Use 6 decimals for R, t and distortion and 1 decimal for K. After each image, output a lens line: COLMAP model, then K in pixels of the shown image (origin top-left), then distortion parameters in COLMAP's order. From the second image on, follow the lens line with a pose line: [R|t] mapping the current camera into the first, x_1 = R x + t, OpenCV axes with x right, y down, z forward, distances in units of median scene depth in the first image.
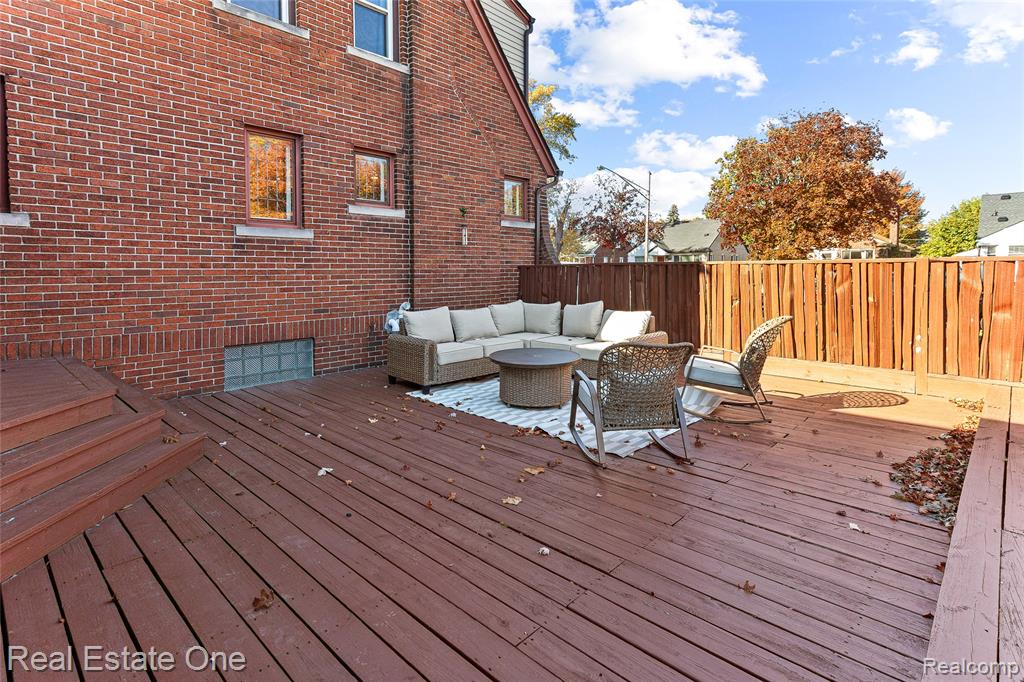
lens RADIAL K [[485.1, 0, 475.4], [0, 485.1, 291.2], [0, 0, 1]] dist [0.025485, 0.000748]
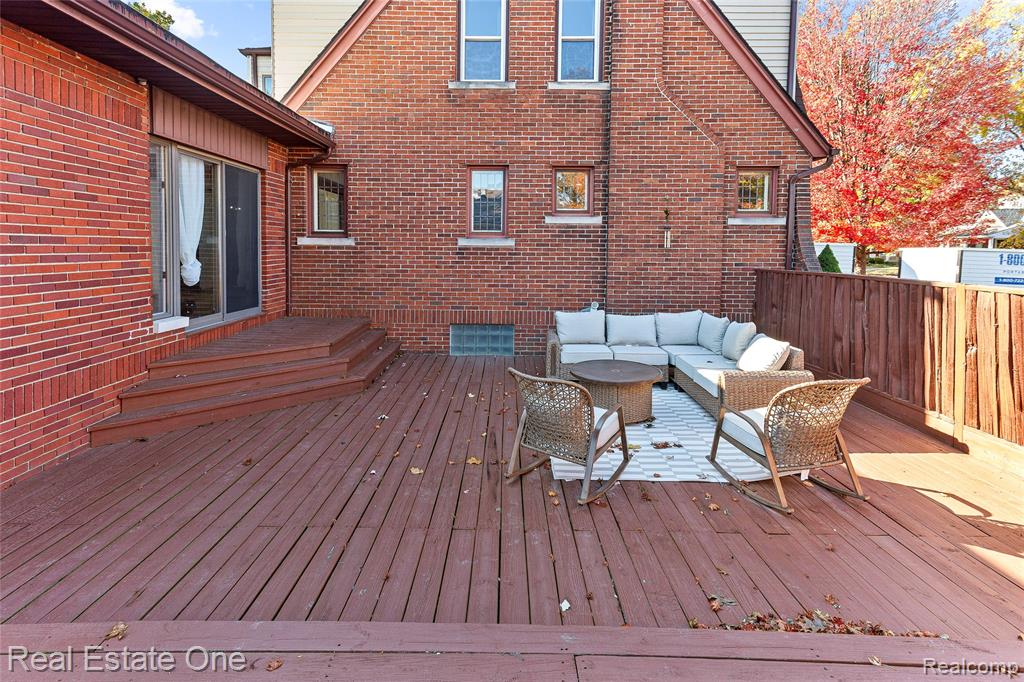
lens RADIAL K [[485.1, 0, 516.2], [0, 485.1, 269.8], [0, 0, 1]] dist [0.025485, 0.000748]
pose [[0.716694, 0.040250, -0.696225, 0.535449], [-0.038509, 0.999094, 0.018118, -0.068198], [0.696323, 0.013825, 0.717595, 0.104536]]
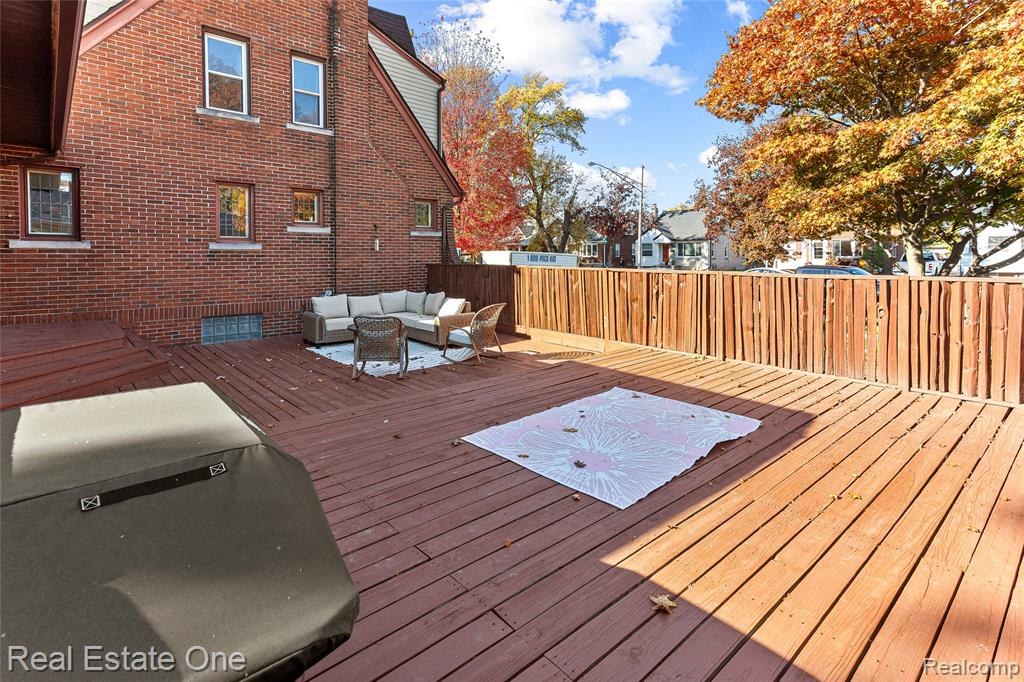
lens RADIAL K [[485.1, 0, 474.7], [0, 485.1, 270.1], [0, 0, 1]] dist [0.025485, 0.000748]
pose [[0.995557, 0.008229, -0.093805, 0.483567], [-0.008799, 0.999945, -0.005658, -0.037814], [0.093754, 0.006459, 0.995574, -0.478428]]
